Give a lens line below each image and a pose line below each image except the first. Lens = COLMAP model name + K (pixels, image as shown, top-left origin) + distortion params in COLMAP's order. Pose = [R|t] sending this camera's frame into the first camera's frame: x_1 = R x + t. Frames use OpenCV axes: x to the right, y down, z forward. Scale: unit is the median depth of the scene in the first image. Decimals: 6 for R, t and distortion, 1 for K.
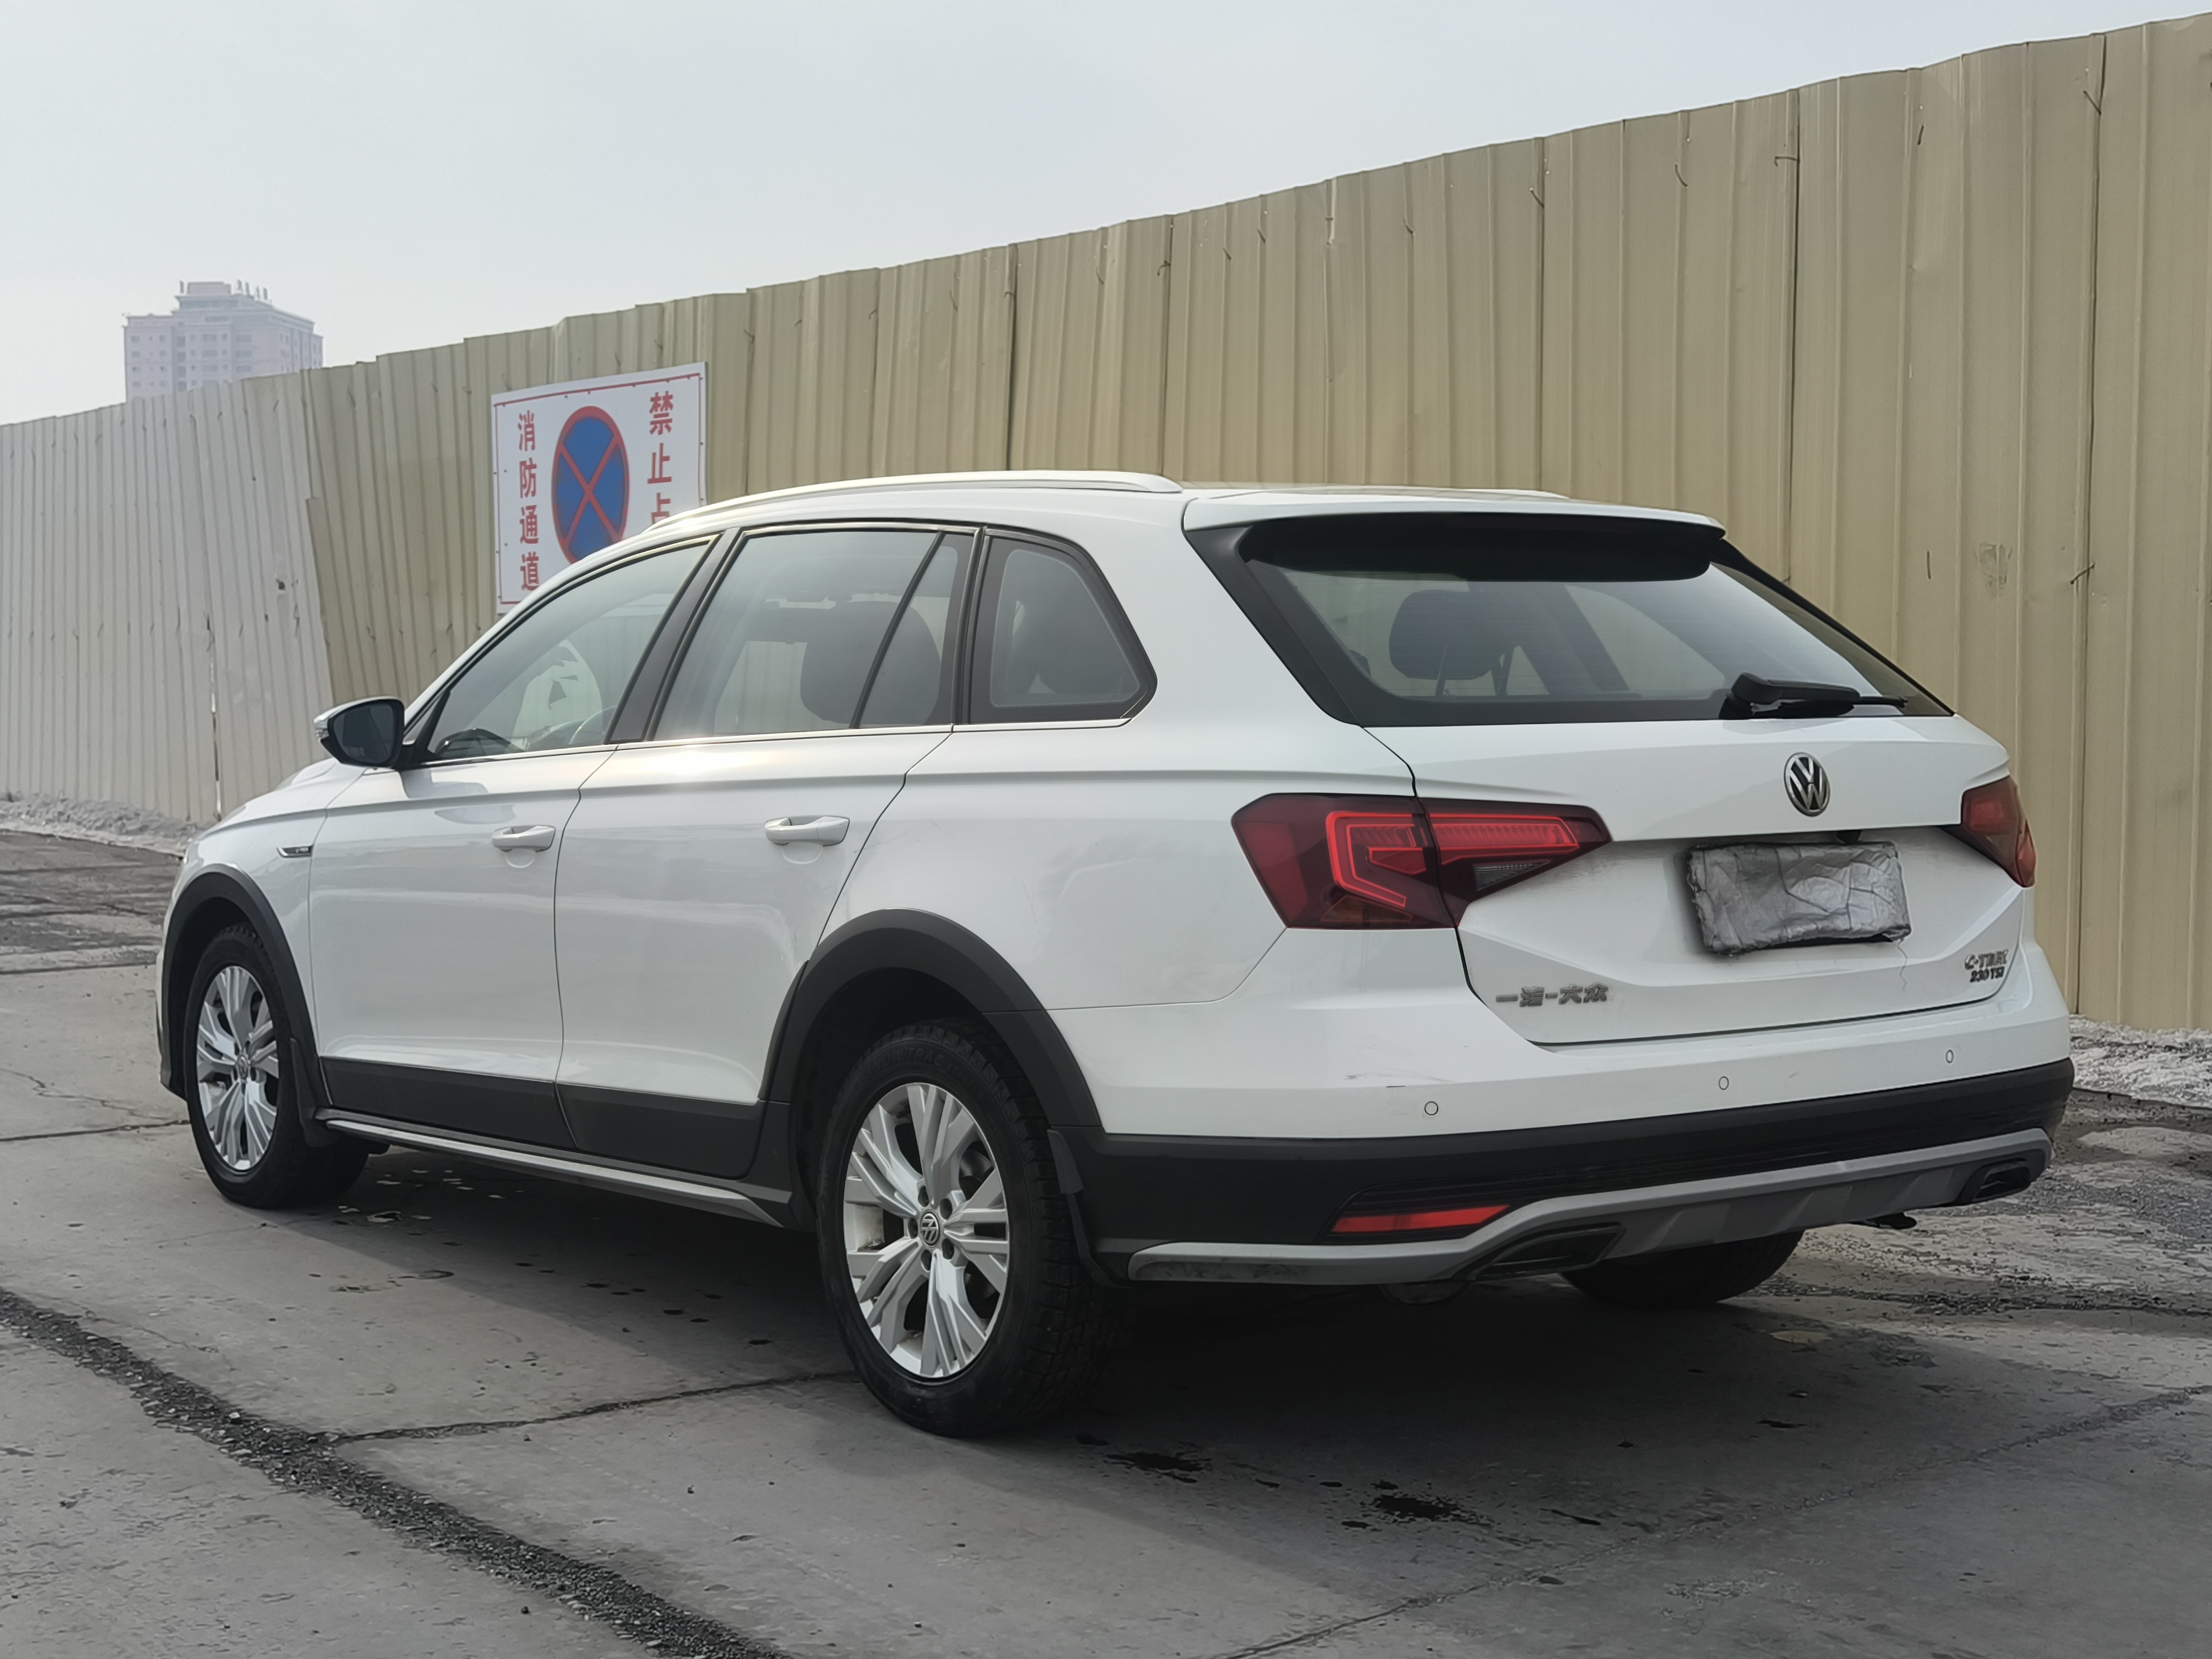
lens RADIAL K [[3074.2, 0, 1197.0], [0, 3074.2, 945.5], [0, 0, 1]] dist [0.077740, 0.008711]
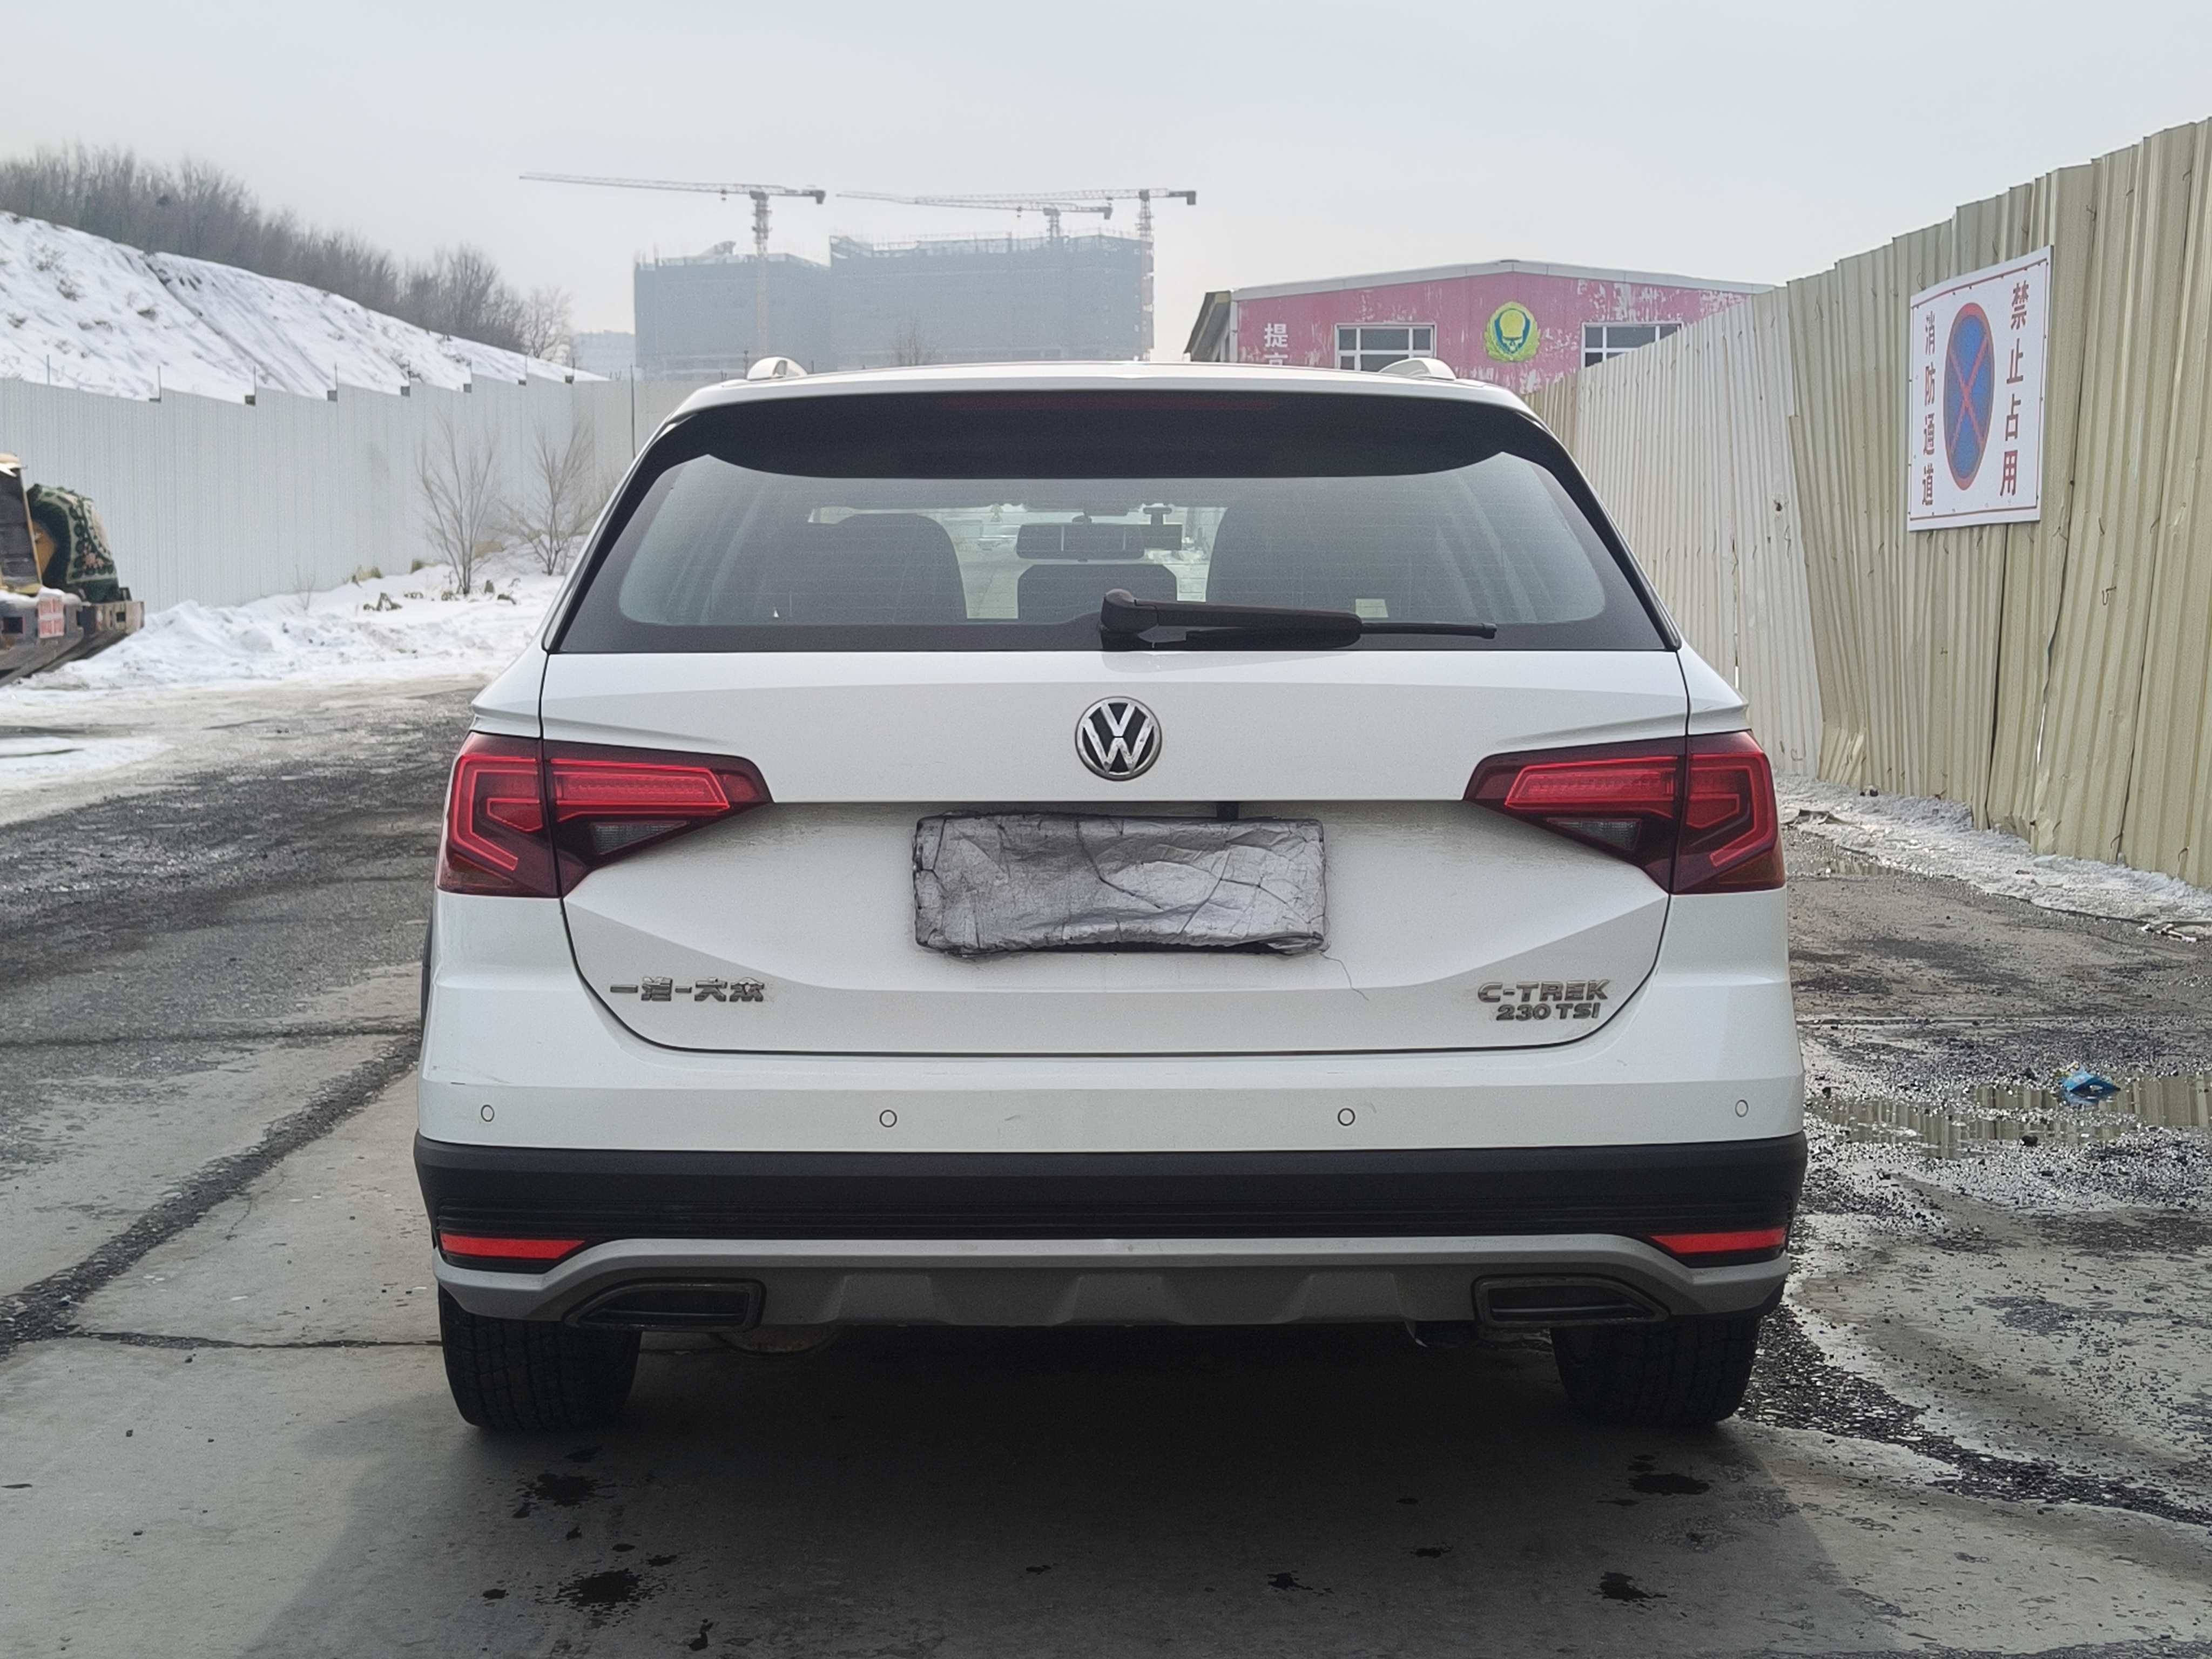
lens RADIAL K [[3183.0, 0, 1106.0], [0, 3183.0, 829.5], [0, 0, 1]] dist [0.028743, -0.021468]
pose [[0.793515, 0.041450, -0.607137, 0.671058], [-0.050355, 0.998729, 0.002371, -0.031610], [0.606463, 0.028691, 0.794594, 0.376762]]
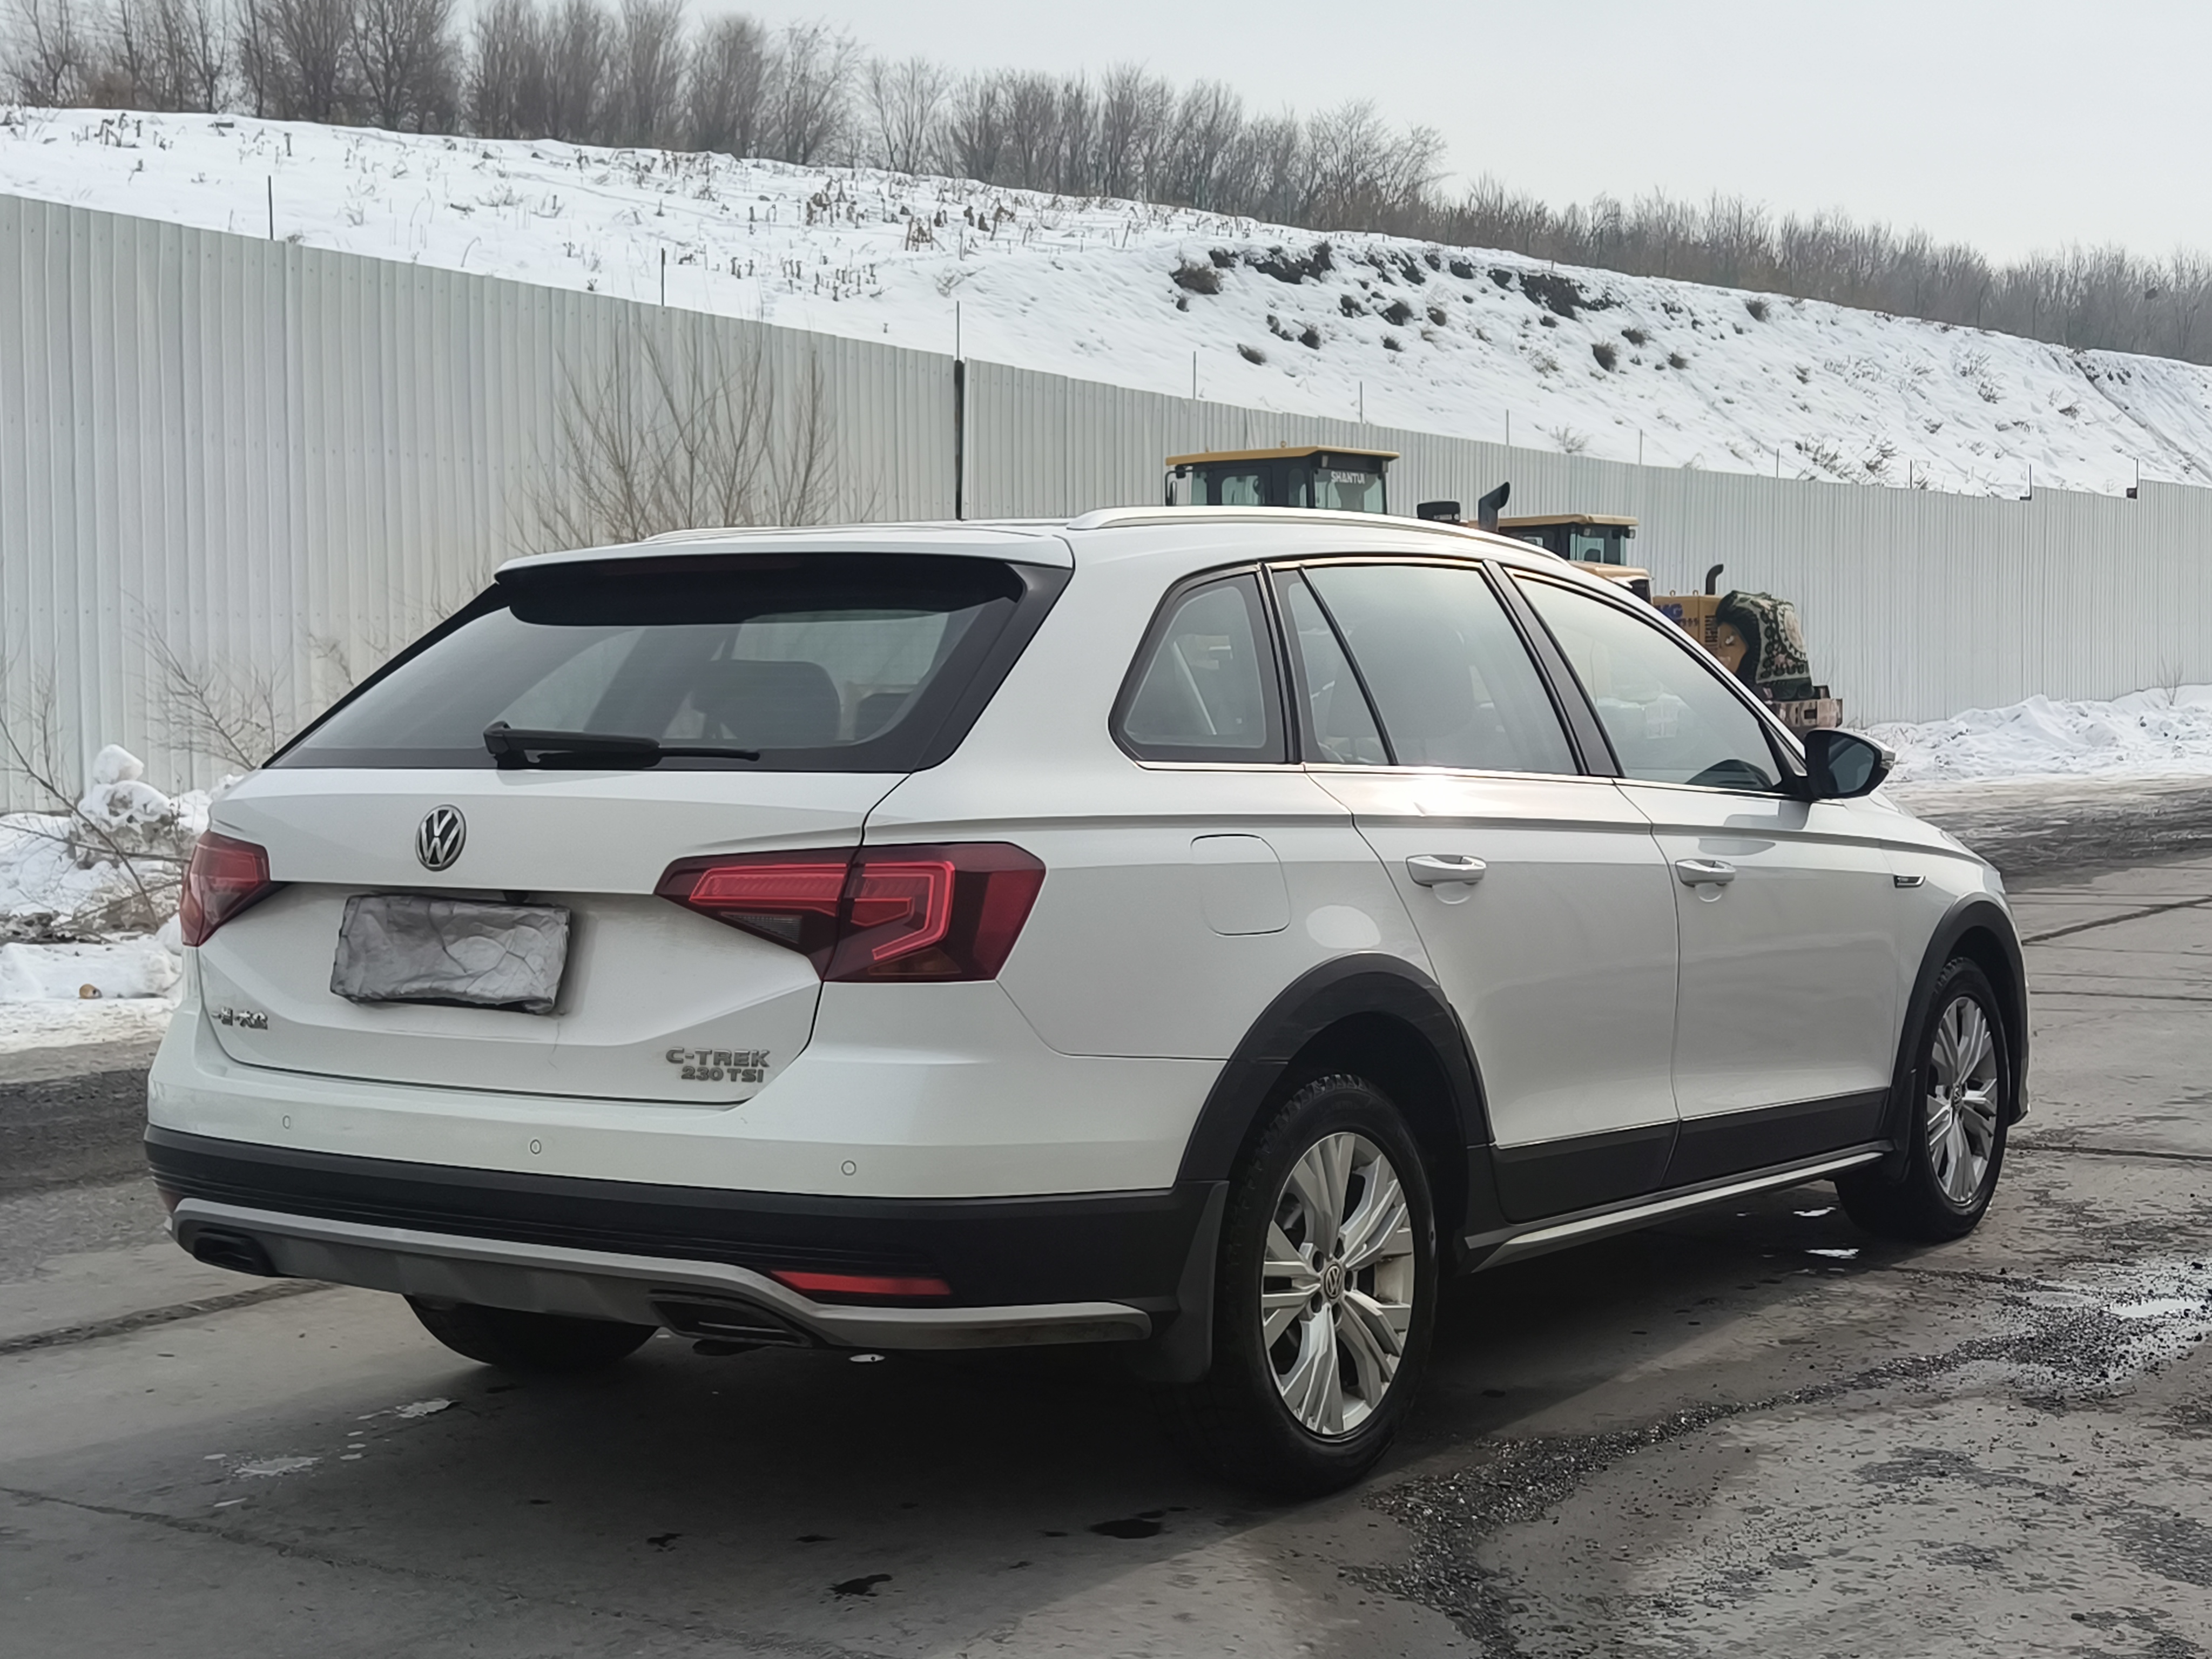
lens RADIAL K [[3183.0, 0, 1106.0], [0, 3183.0, 829.5], [0, 0, 1]] dist [0.028743, -0.021468]
pose [[0.294232, 0.035103, -0.955089, 1.214594], [-0.074801, 0.997106, 0.013603, -0.084108], [0.952803, 0.067439, 0.296006, 0.901693]]
